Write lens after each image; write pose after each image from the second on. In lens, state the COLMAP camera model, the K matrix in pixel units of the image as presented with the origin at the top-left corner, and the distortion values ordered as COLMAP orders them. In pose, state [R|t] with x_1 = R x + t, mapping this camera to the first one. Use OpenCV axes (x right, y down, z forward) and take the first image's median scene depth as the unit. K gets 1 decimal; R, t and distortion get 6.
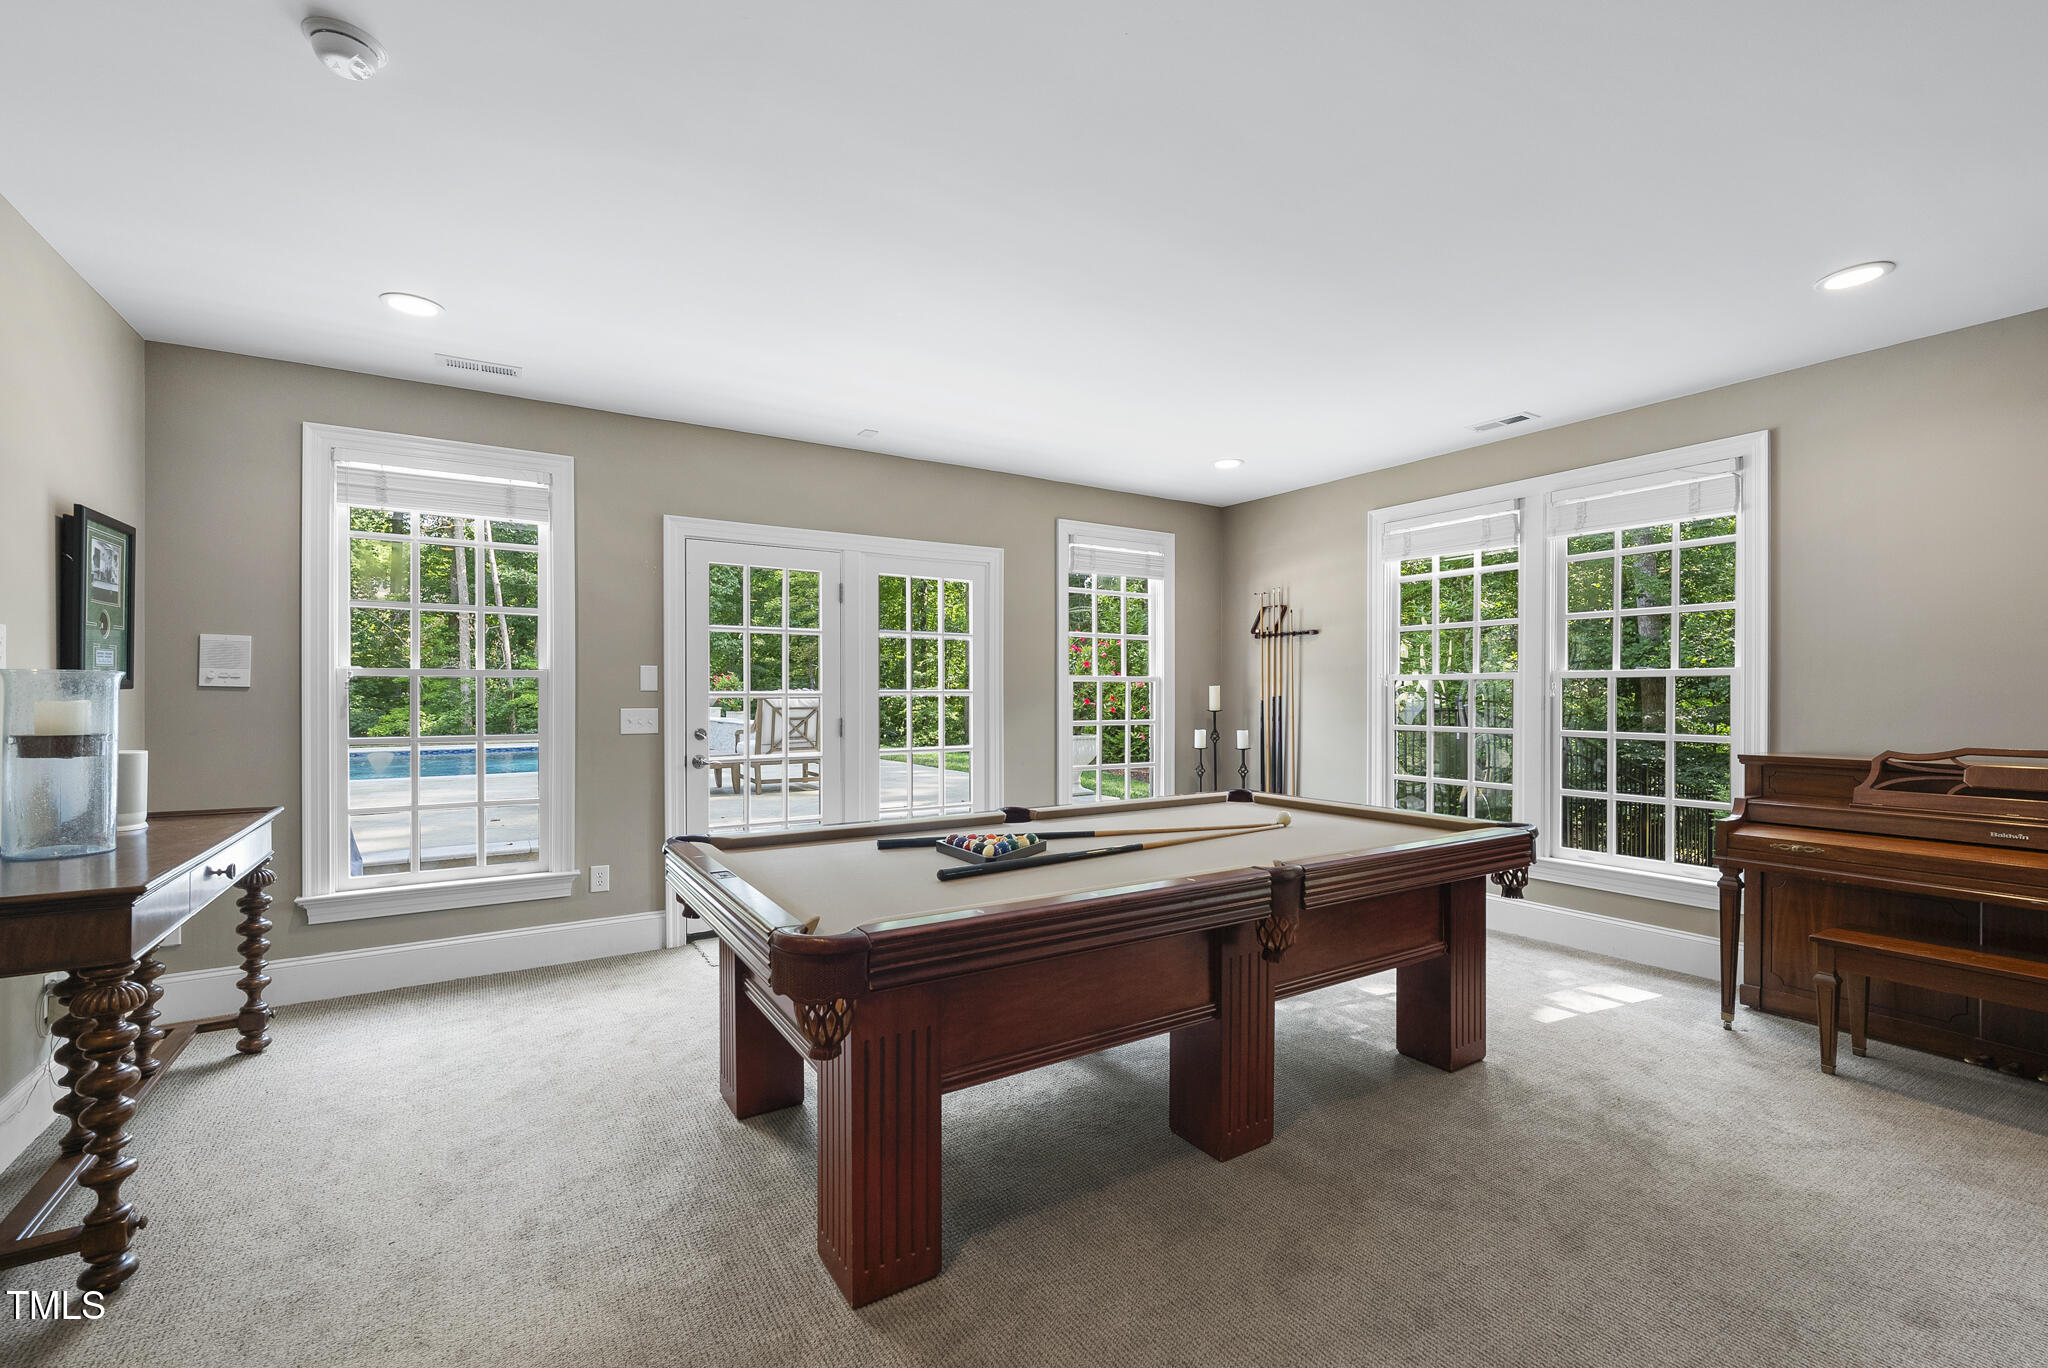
lens RADIAL K [[867.8, 0, 1010.4], [0, 867.8, 694.4], [0, 0, 1]] dist [0.001034, -0.000053]
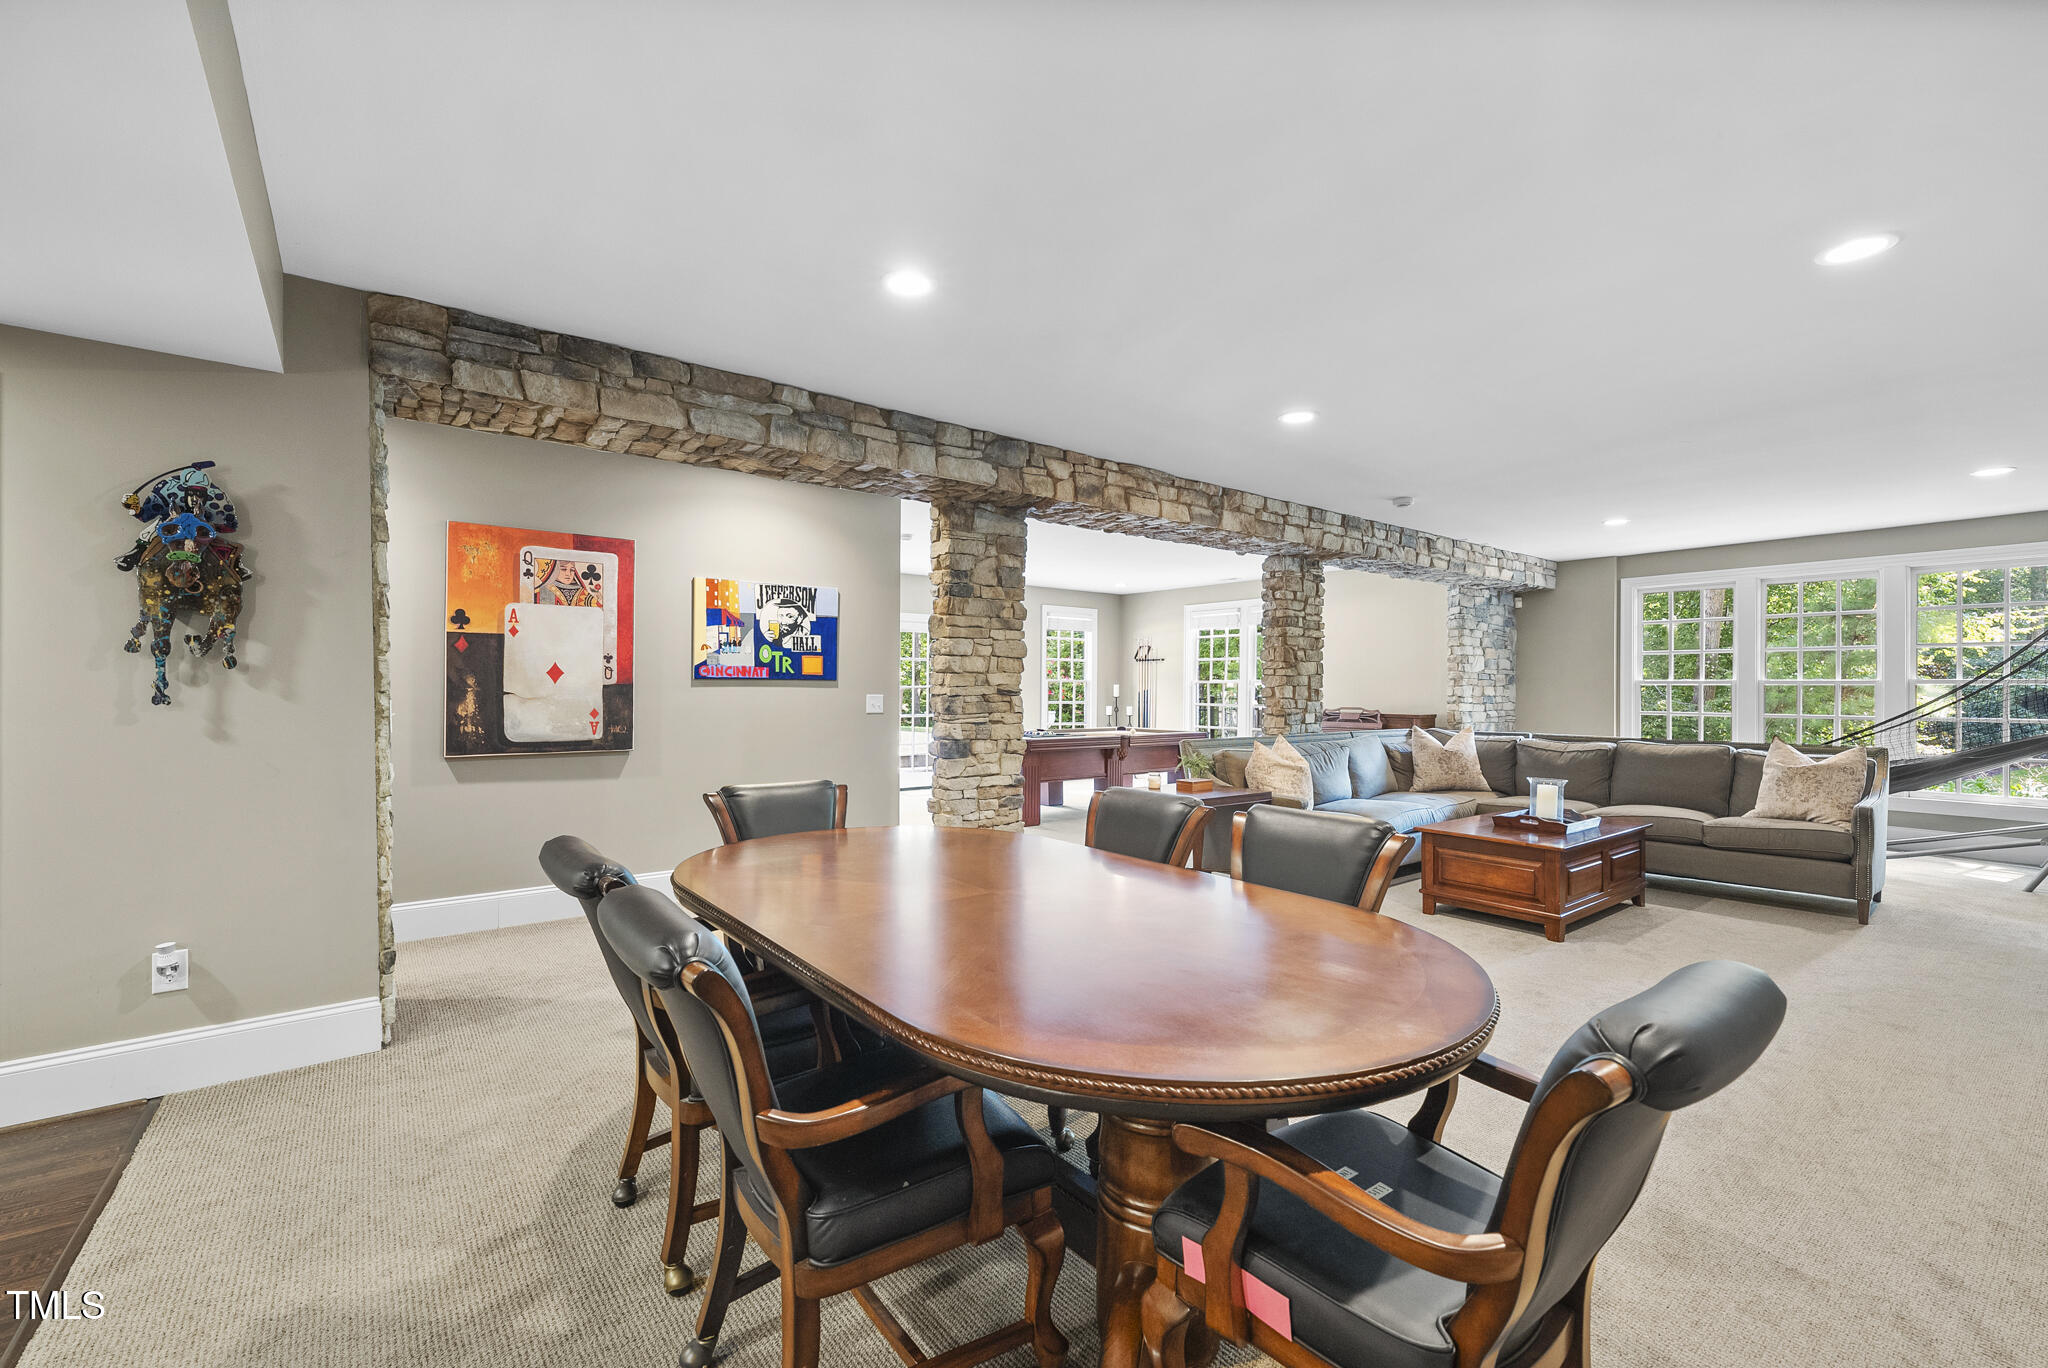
lens RADIAL K [[867.8, 0, 1038.1], [0, 867.8, 687.8], [0, 0, 1]] dist [0.001034, -0.000053]
pose [[0.993219, 0.008635, 0.115934, -0.191681], [-0.008535, 0.999963, -0.001353, 0.001768], [-0.115941, 0.000355, 0.993256, -1.045628]]
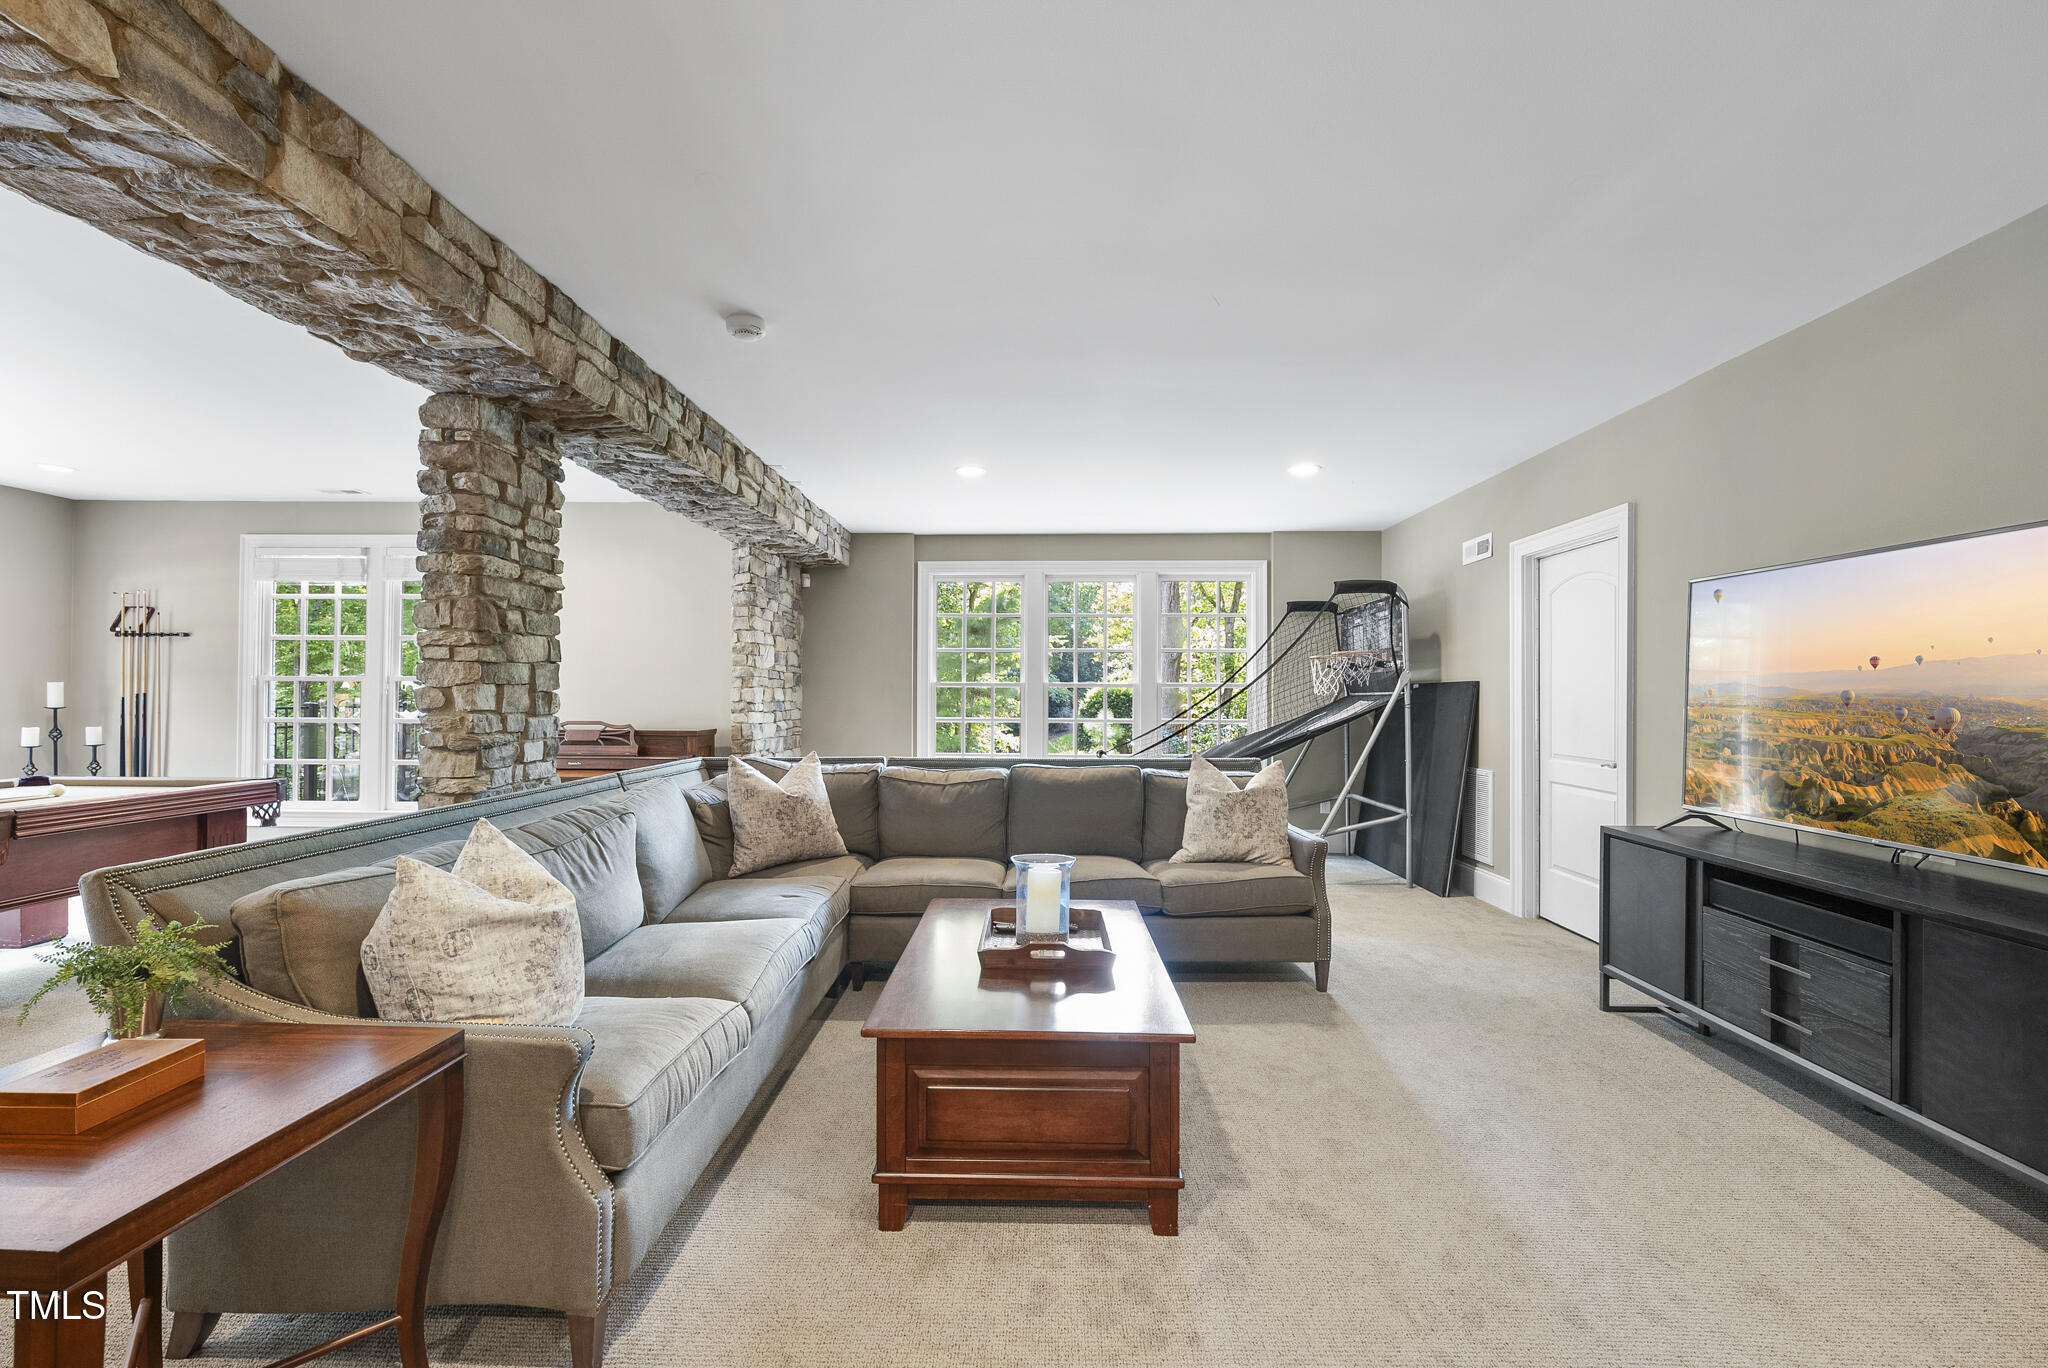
lens RADIAL K [[867.8, 0, 1023.7], [0, 867.8, 687.3], [0, 0, 1]] dist [0.001034, -0.000053]
pose [[0.552323, 0.013525, 0.833521, 0.021565], [-0.006476, 0.999908, -0.011933, 0.000714], [-0.833605, 0.001193, 0.552360, -0.479596]]
